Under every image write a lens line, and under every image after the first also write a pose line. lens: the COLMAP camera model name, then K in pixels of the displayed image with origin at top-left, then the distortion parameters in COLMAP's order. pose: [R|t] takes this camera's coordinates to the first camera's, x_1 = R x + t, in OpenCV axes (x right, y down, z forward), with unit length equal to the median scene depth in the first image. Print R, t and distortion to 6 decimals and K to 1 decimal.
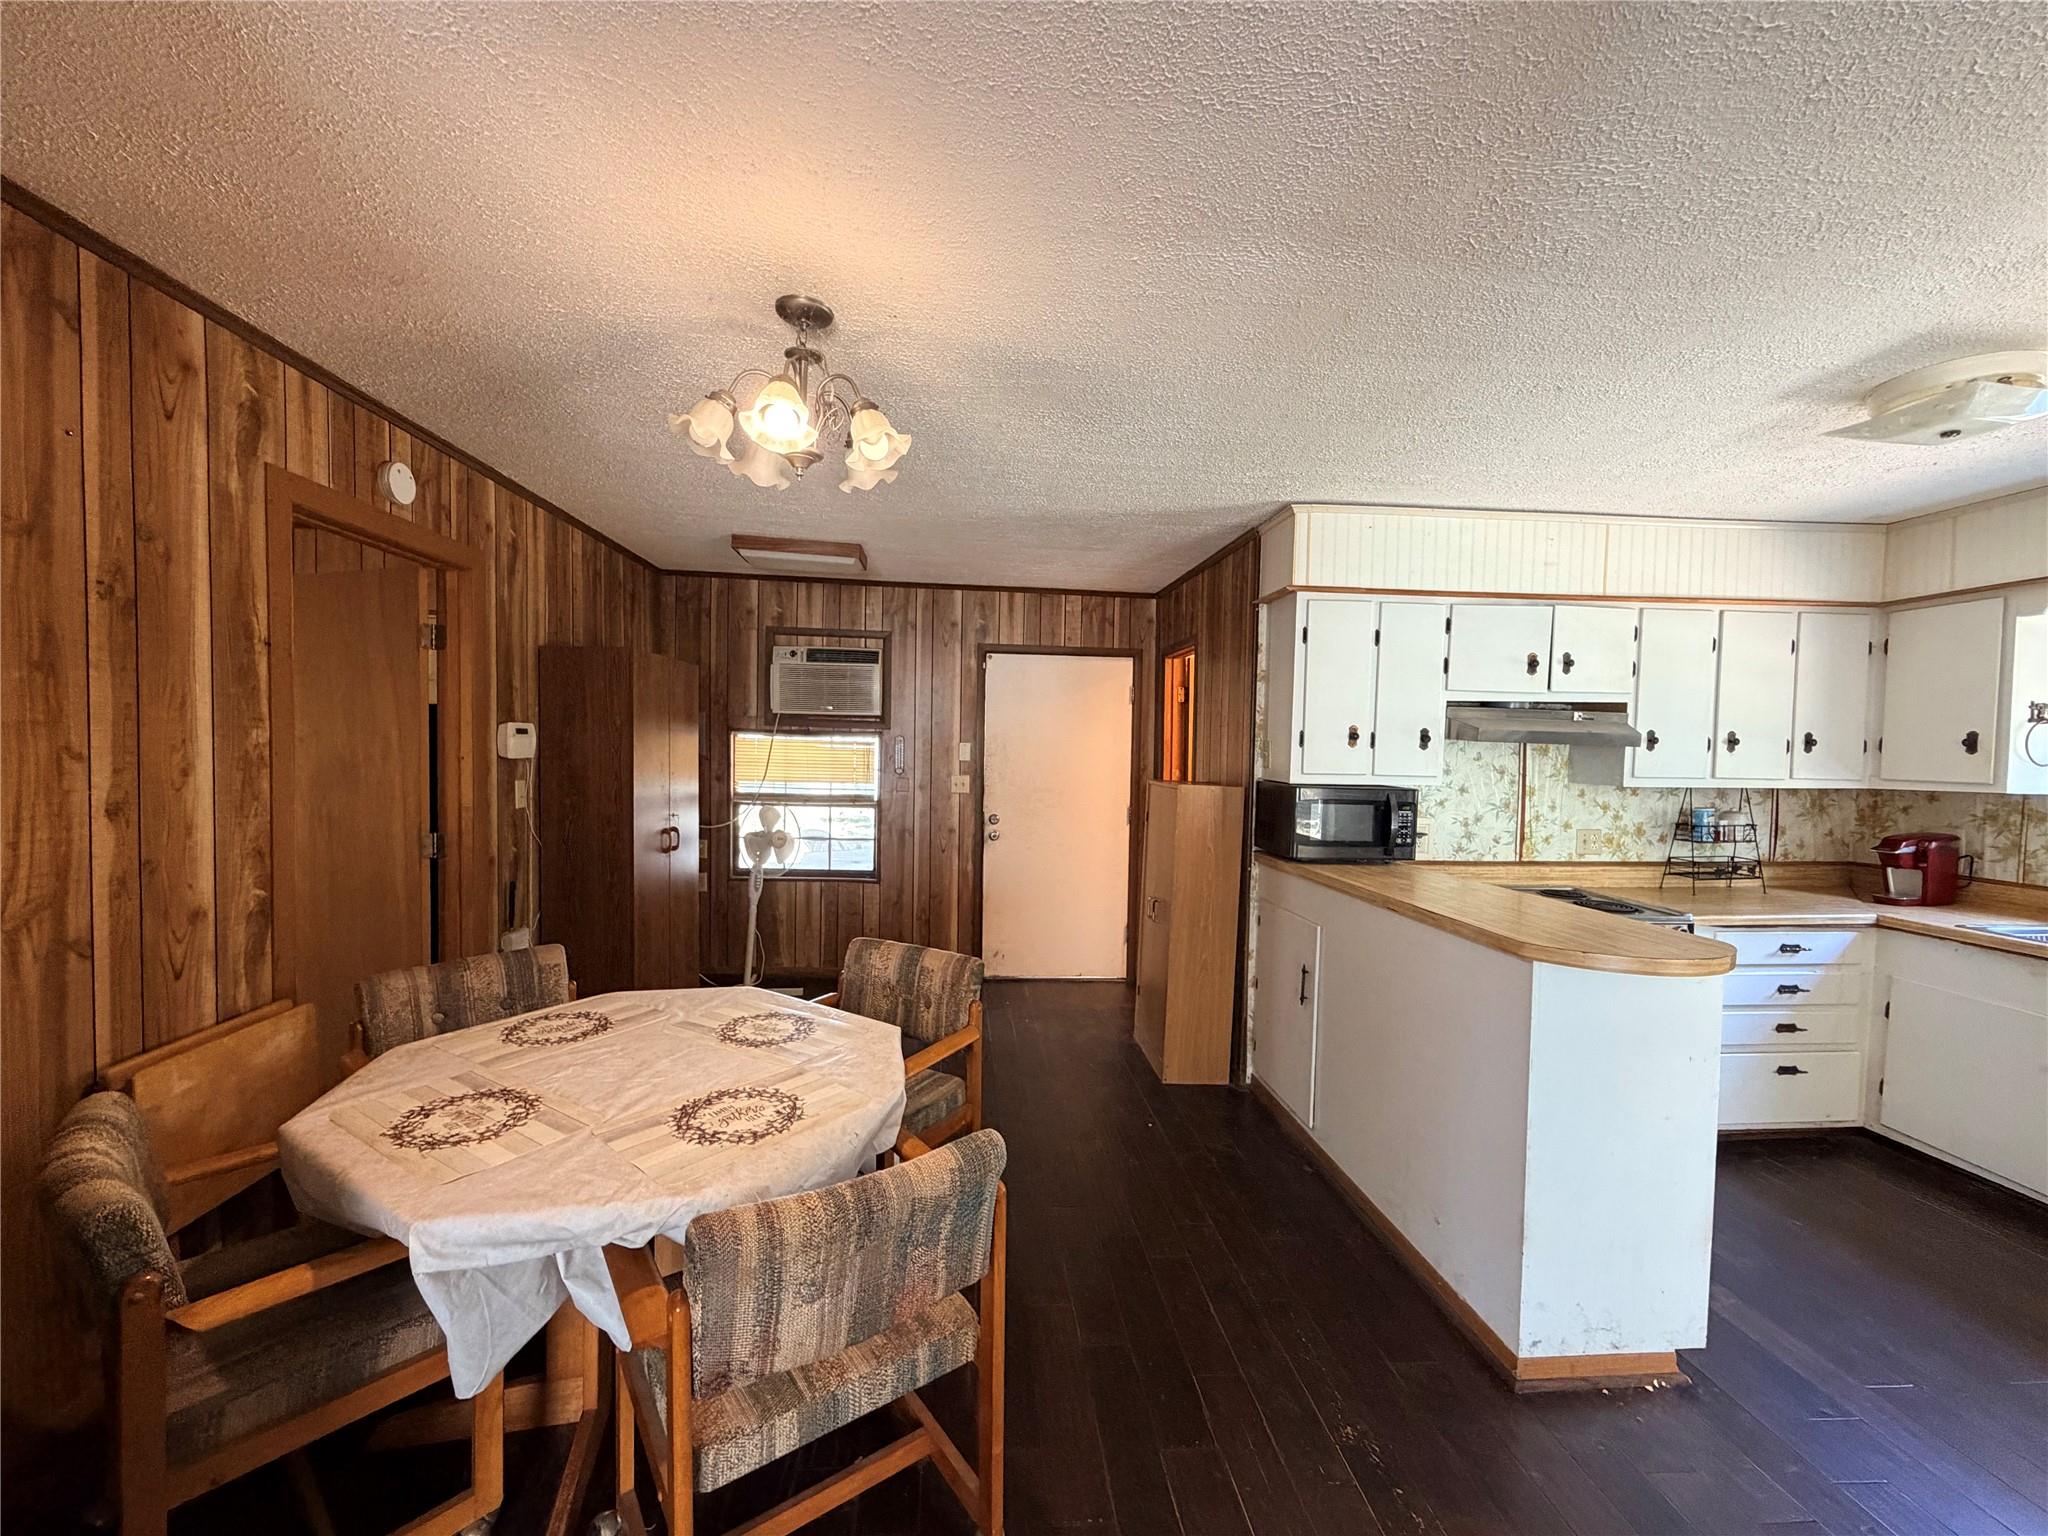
lens RADIAL K [[817.2, 0, 1016.6], [0, 817.2, 777.3], [0, 0, 1]] dist [-0.001103, 0.000329]
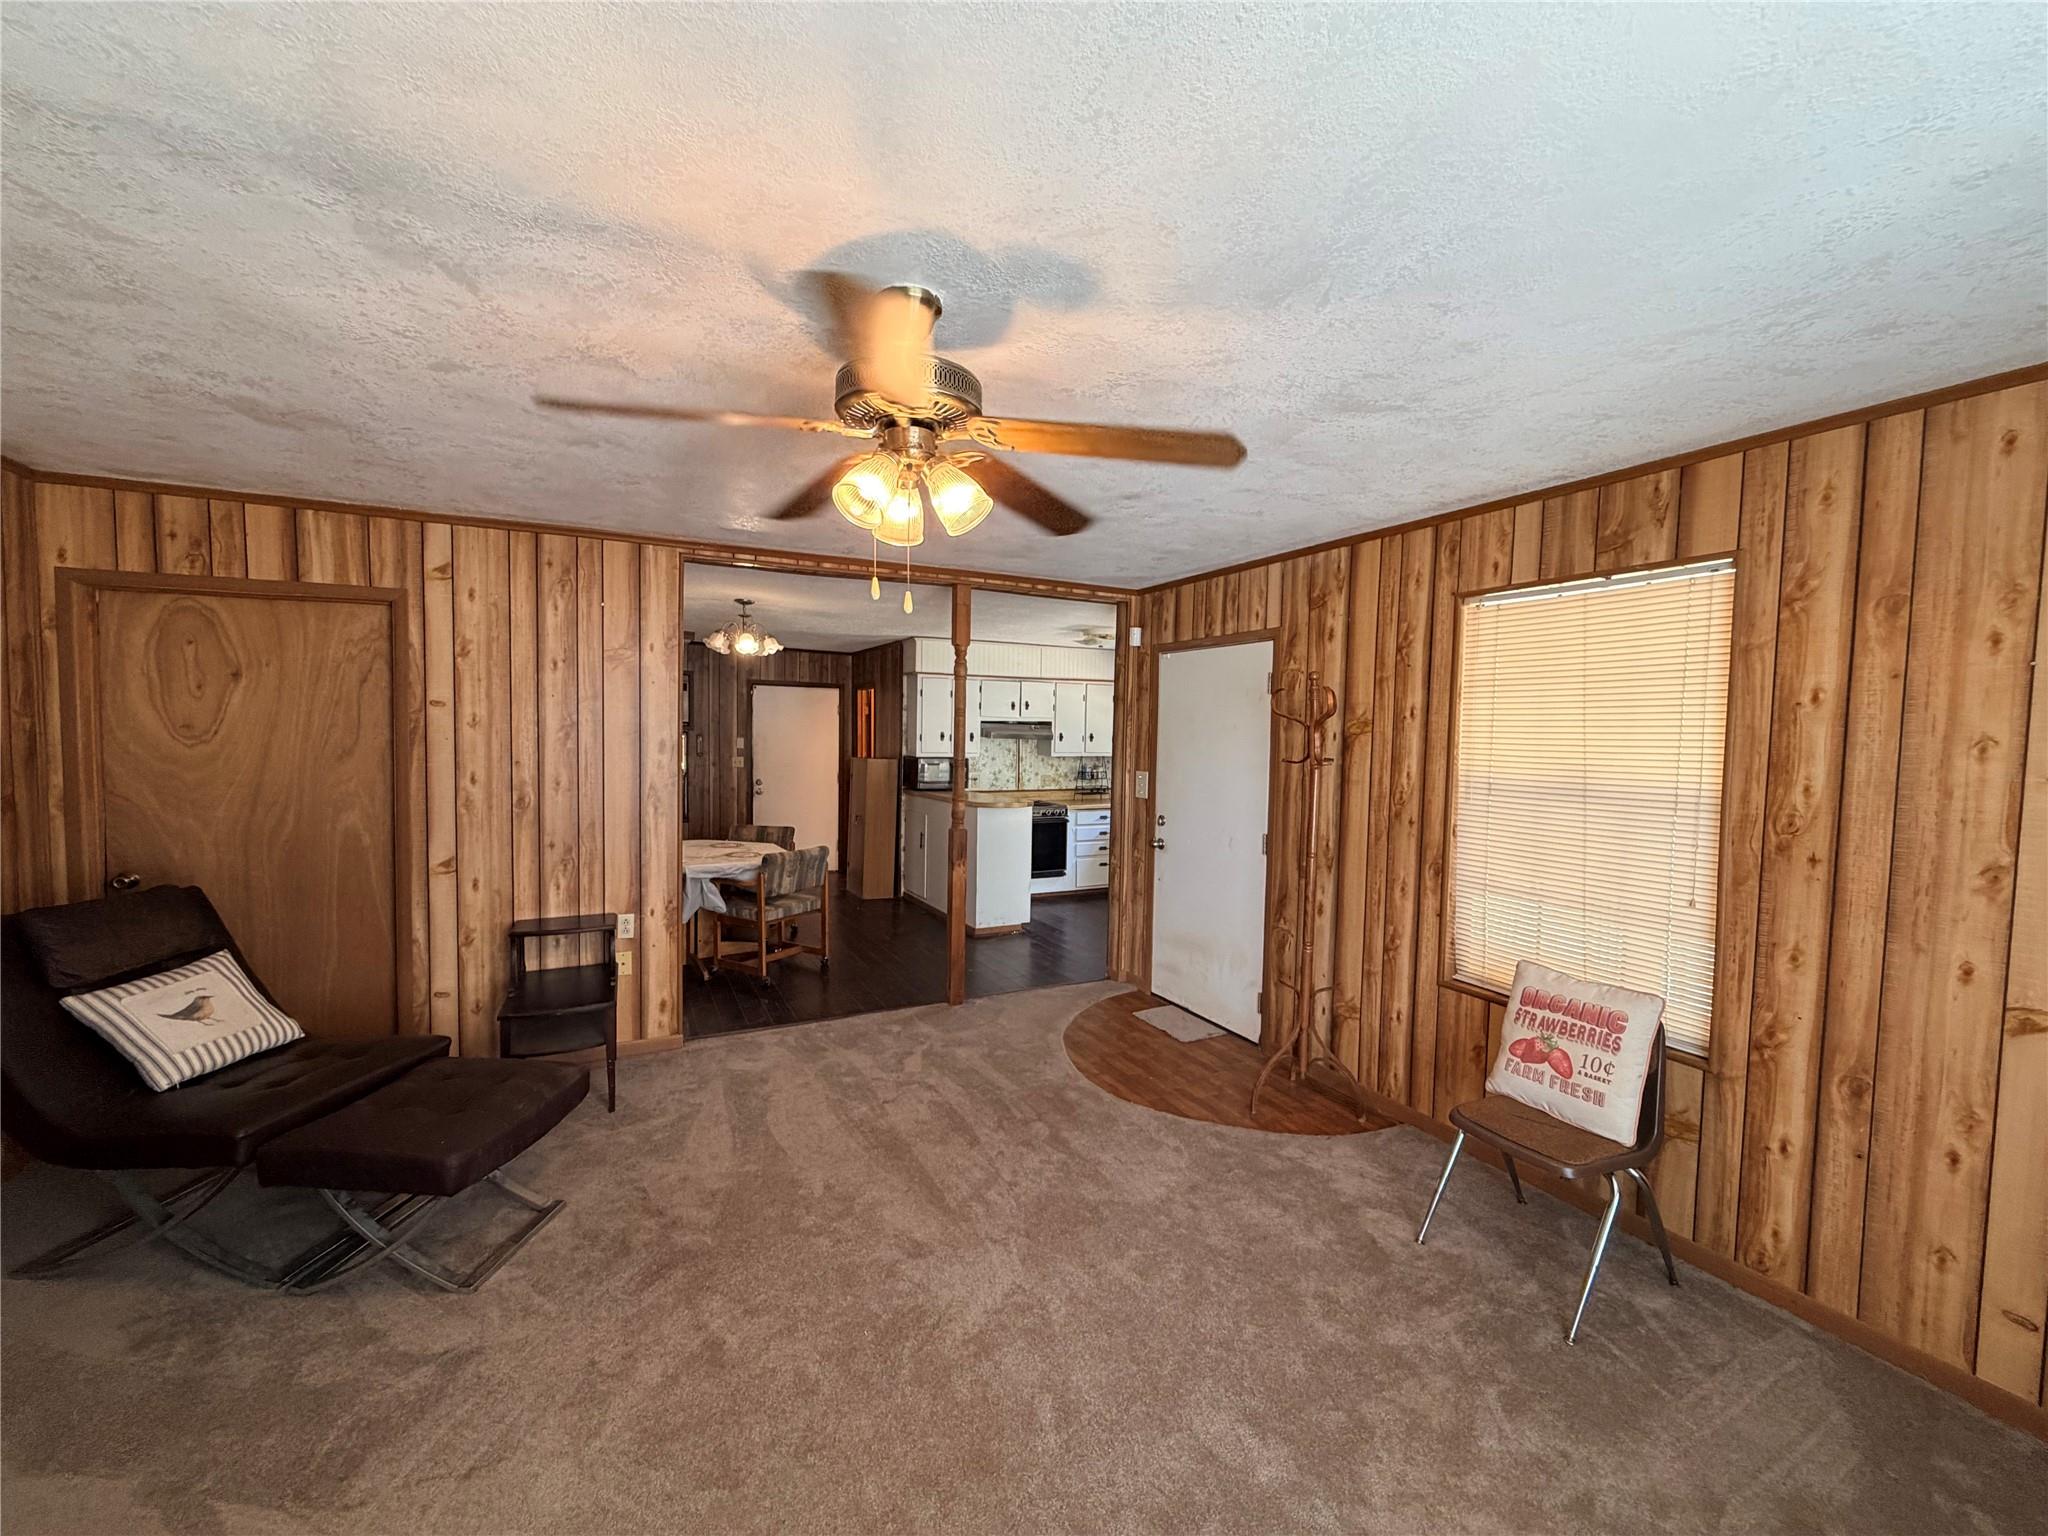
lens RADIAL K [[817.2, 0, 1018.9], [0, 817.2, 772.0], [0, 0, 1]] dist [-0.001103, 0.000329]
pose [[0.924594, -0.022077, 0.380315, -0.248539], [0.016474, 0.999703, 0.017980, 0.011909], [-0.380599, -0.010359, 0.924682, -1.122514]]
